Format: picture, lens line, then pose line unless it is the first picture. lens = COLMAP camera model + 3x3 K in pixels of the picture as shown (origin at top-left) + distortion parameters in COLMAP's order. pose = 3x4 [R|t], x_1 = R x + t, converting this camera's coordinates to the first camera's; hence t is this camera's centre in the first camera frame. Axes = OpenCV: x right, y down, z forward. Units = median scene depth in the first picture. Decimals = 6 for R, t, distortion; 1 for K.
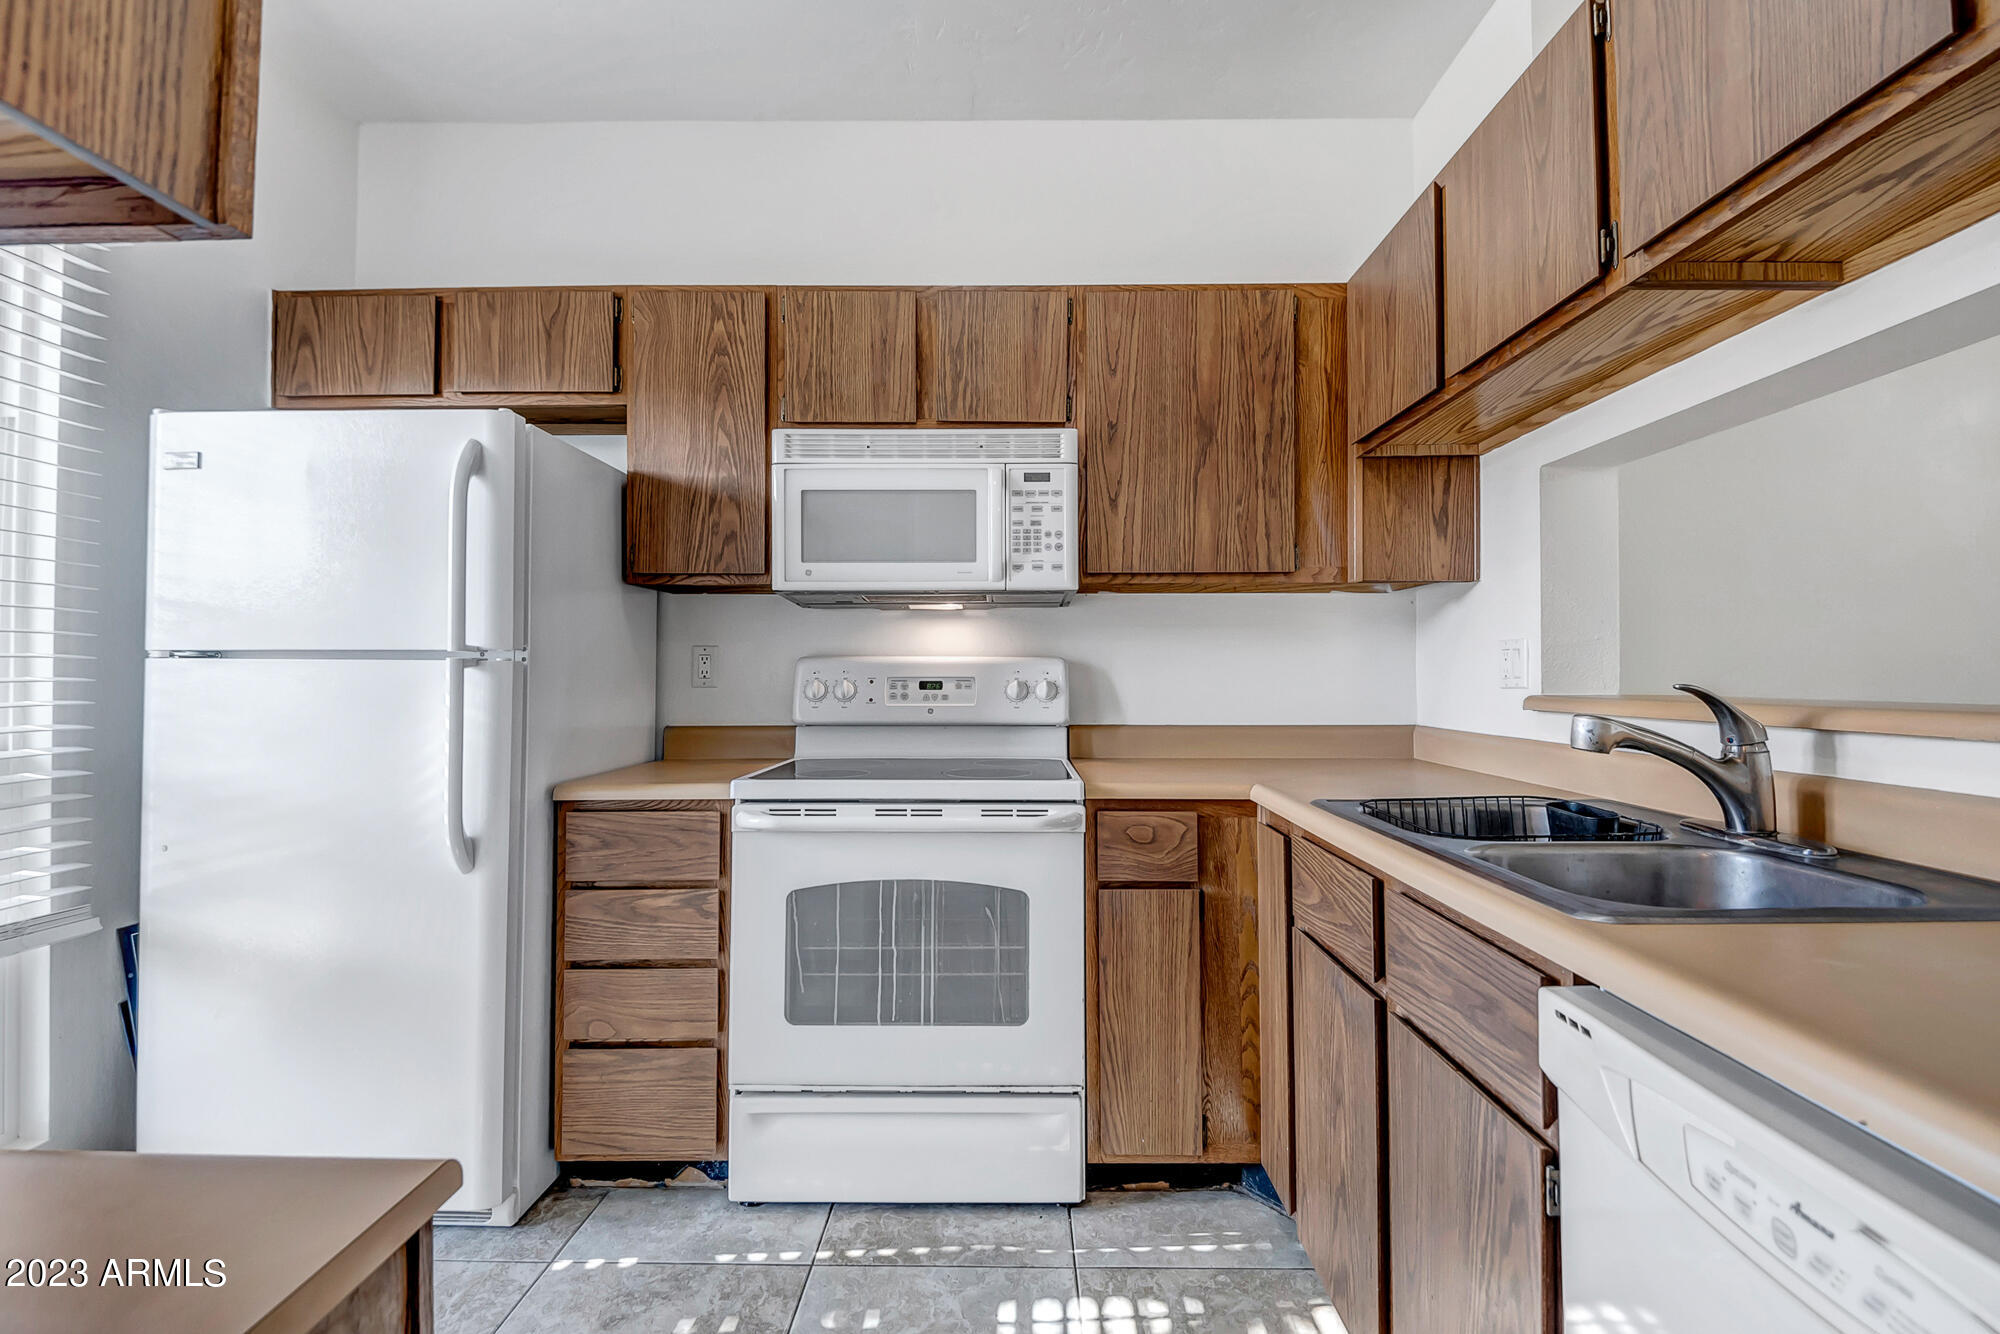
lens RADIAL K [[912.0, 0, 999.0], [0, 912.0, 655.9], [0, 0, 1]] dist [0.028516, -0.021547]
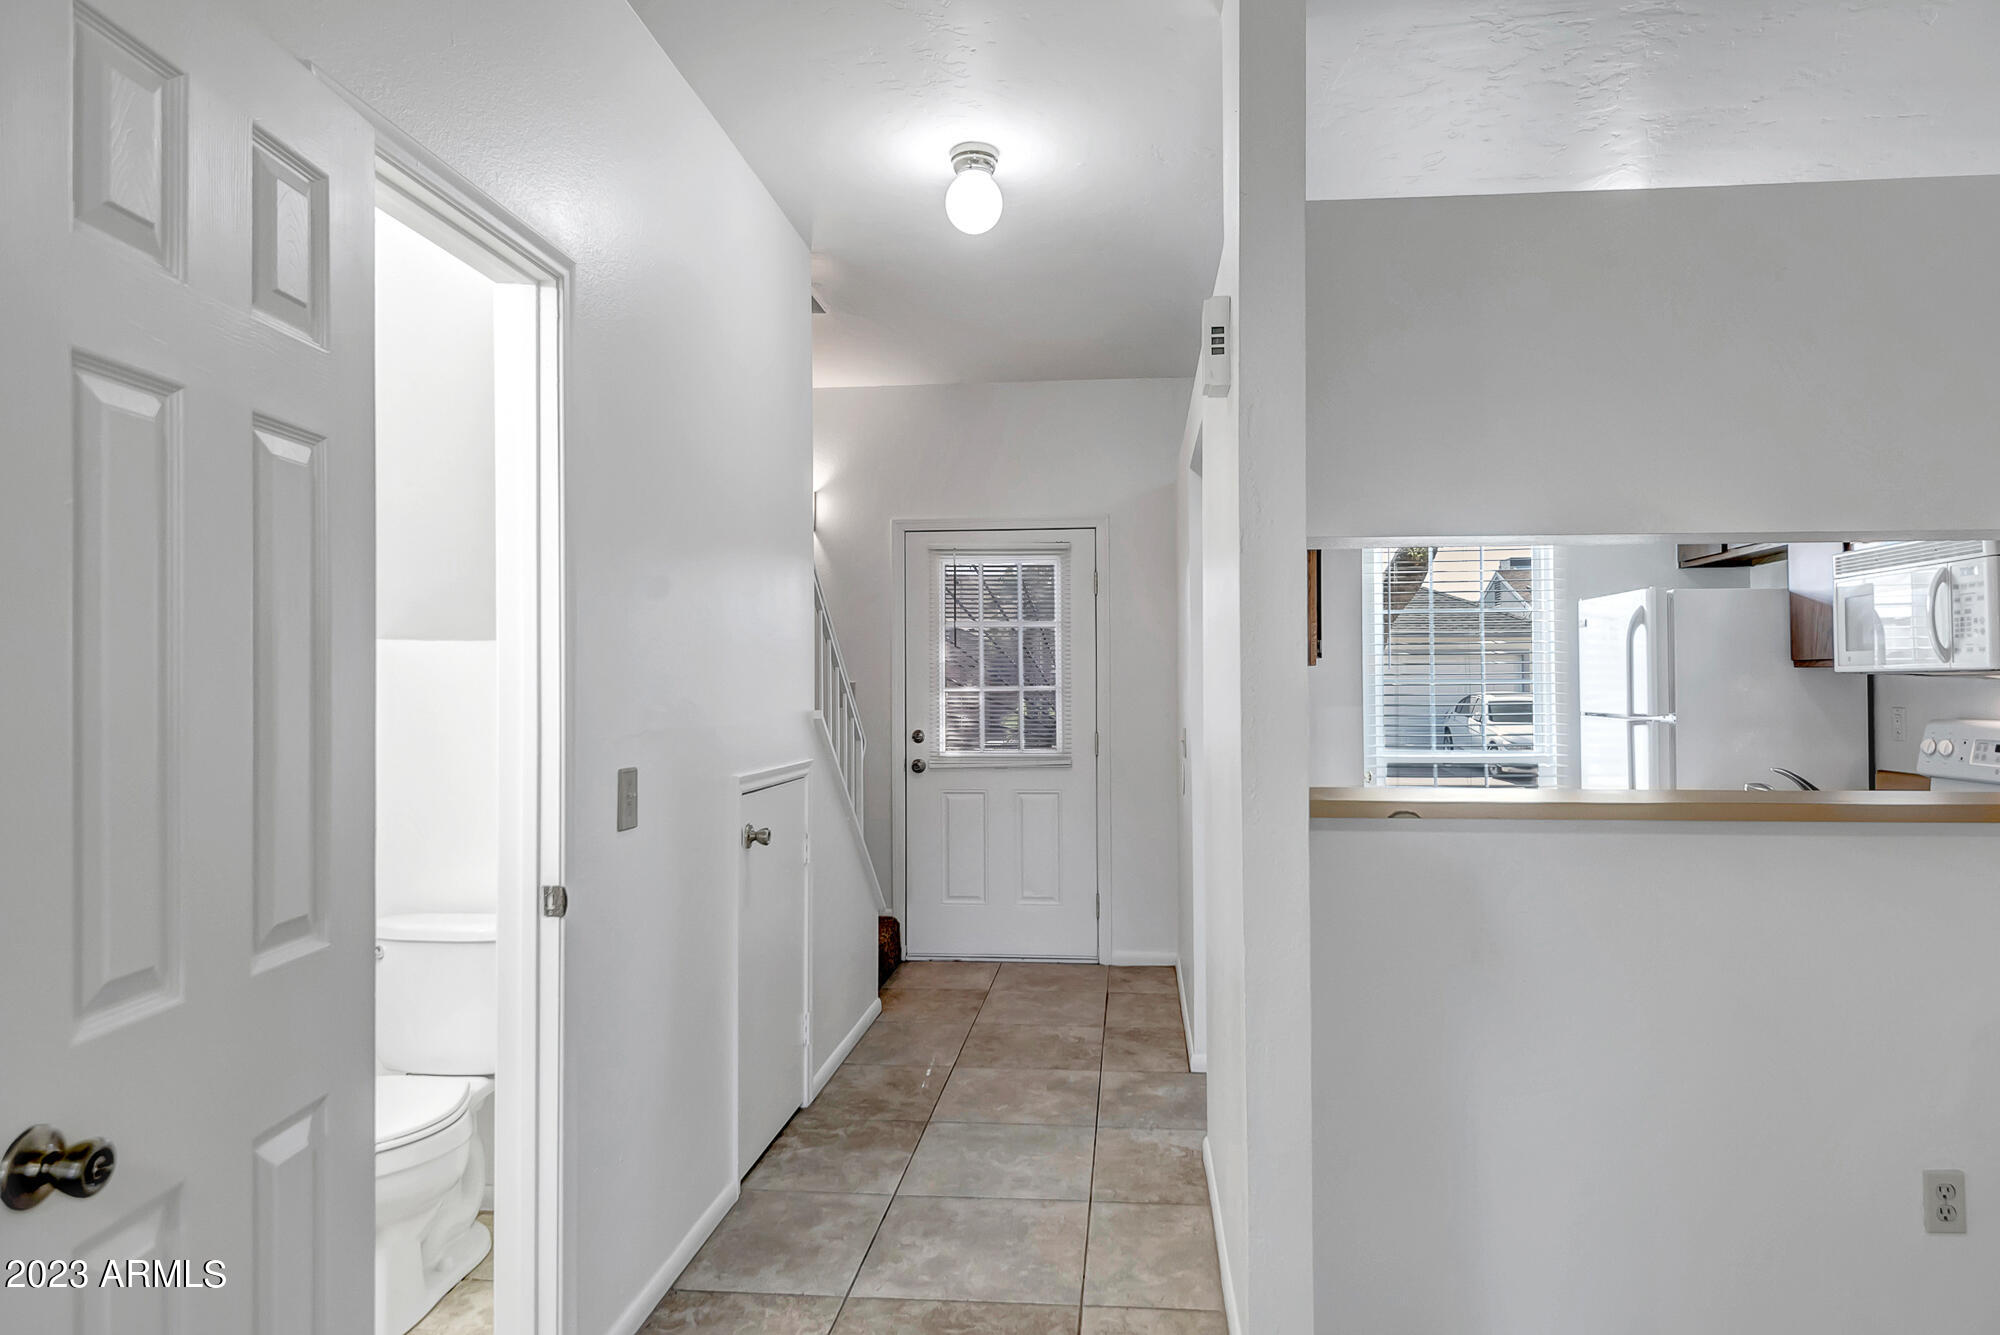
lens RADIAL K [[1196.8, 0, 1016.8], [0, 1196.8, 659.0], [0, 0, 1]] dist [0.003041, -0.001759]
pose [[-0.080512, -0.021378, -0.996524, 1.643191], [0.020105, 0.999532, -0.023067, -0.074853], [0.996551, -0.021892, -0.080045, -0.076565]]
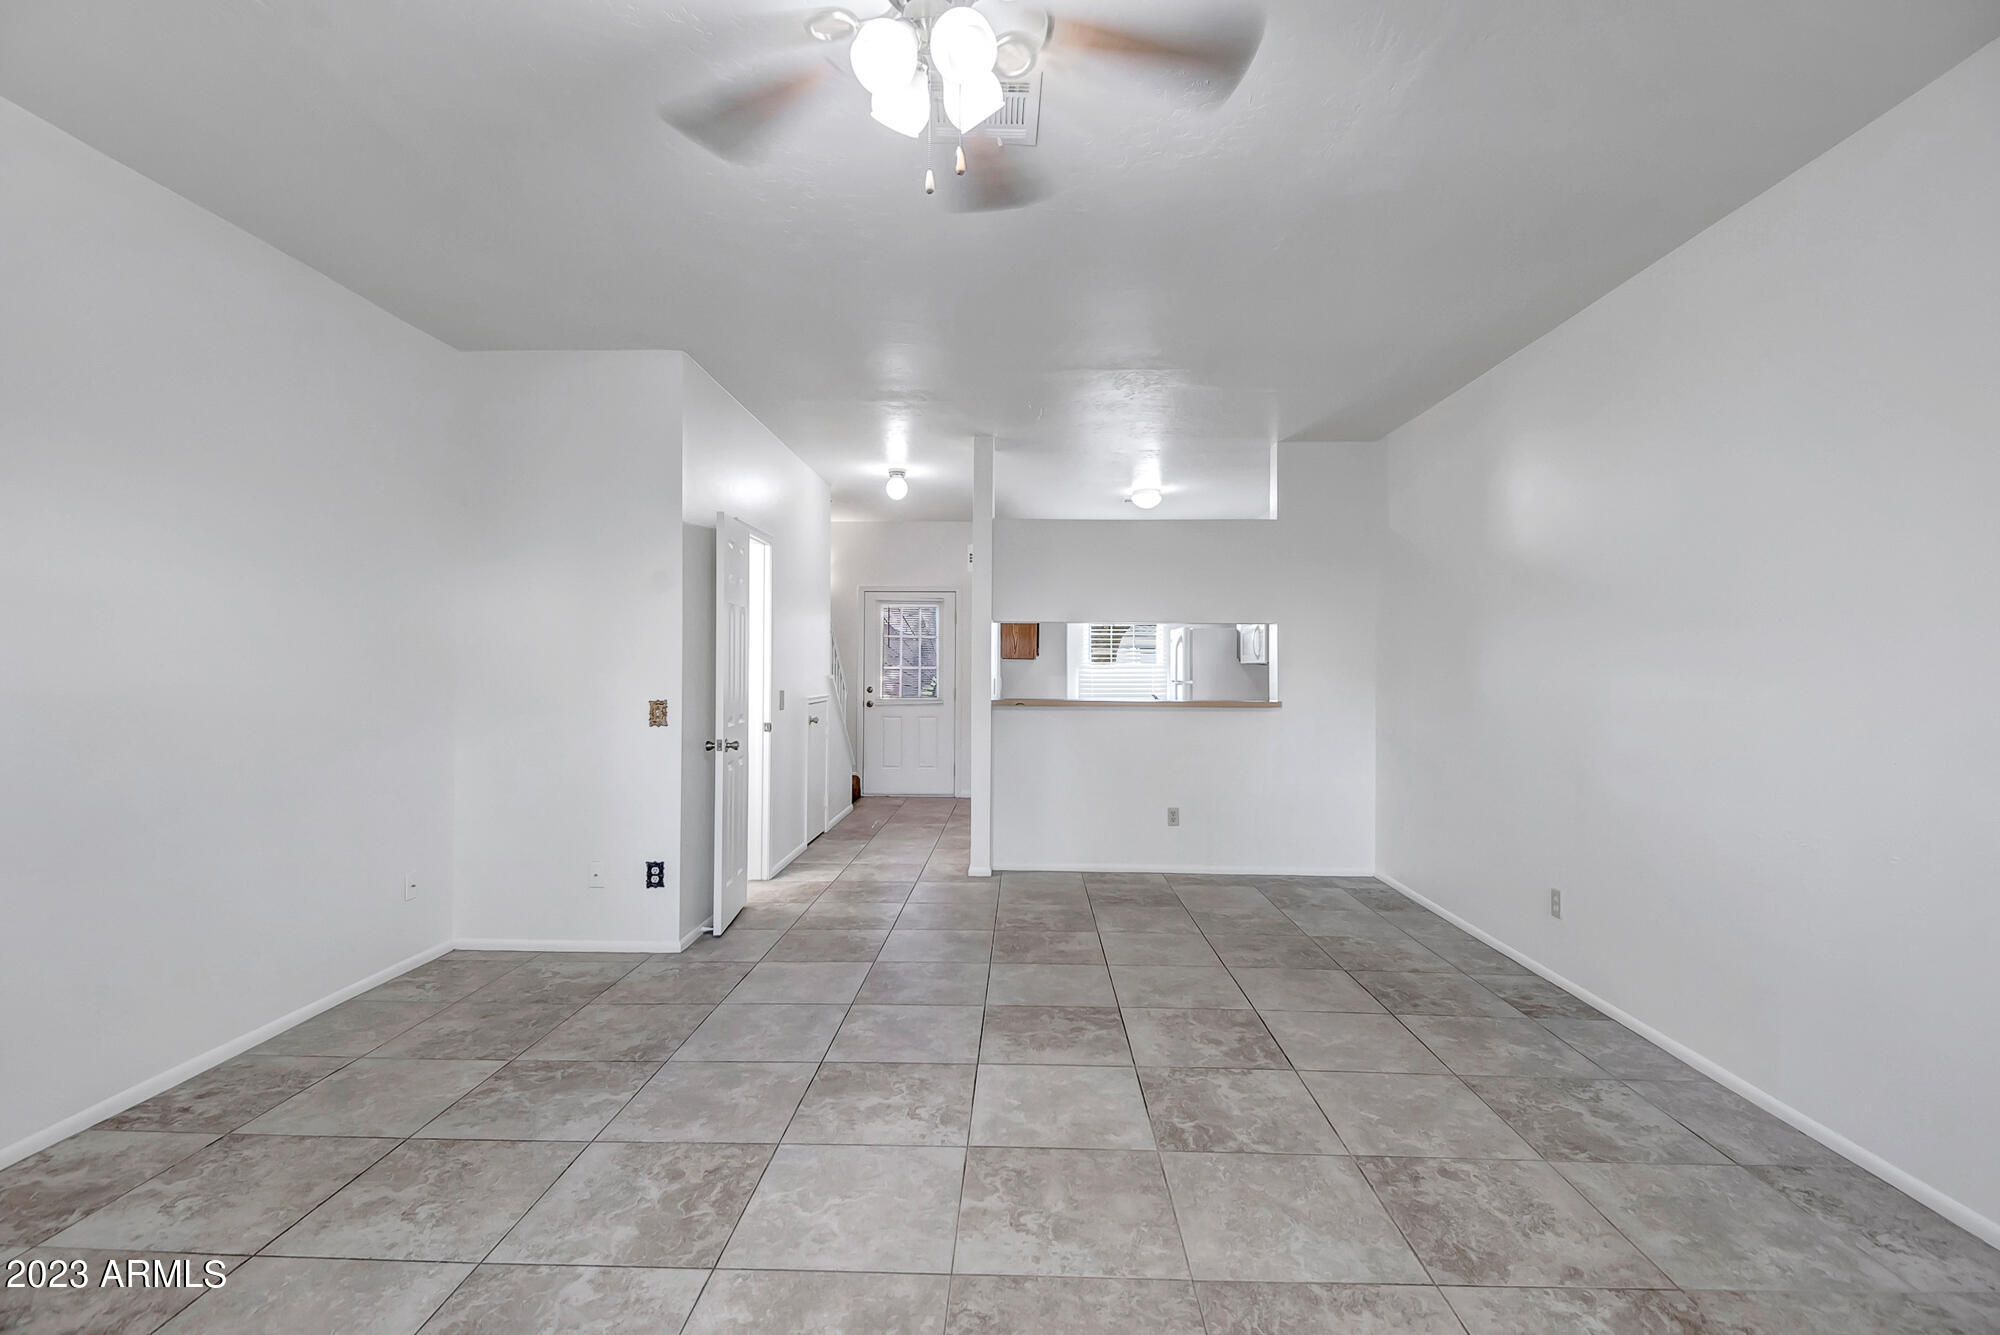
lens RADIAL K [[912.0, 0, 999.0], [0, 912.0, 656.4], [0, 0, 1]] dist [0.028516, -0.021547]
pose [[-0.012075, -0.013542, -0.999835, 3.185060], [0.010790, 0.999848, -0.013673, -0.062109], [0.999869, -0.010954, -0.011927, 0.133642]]
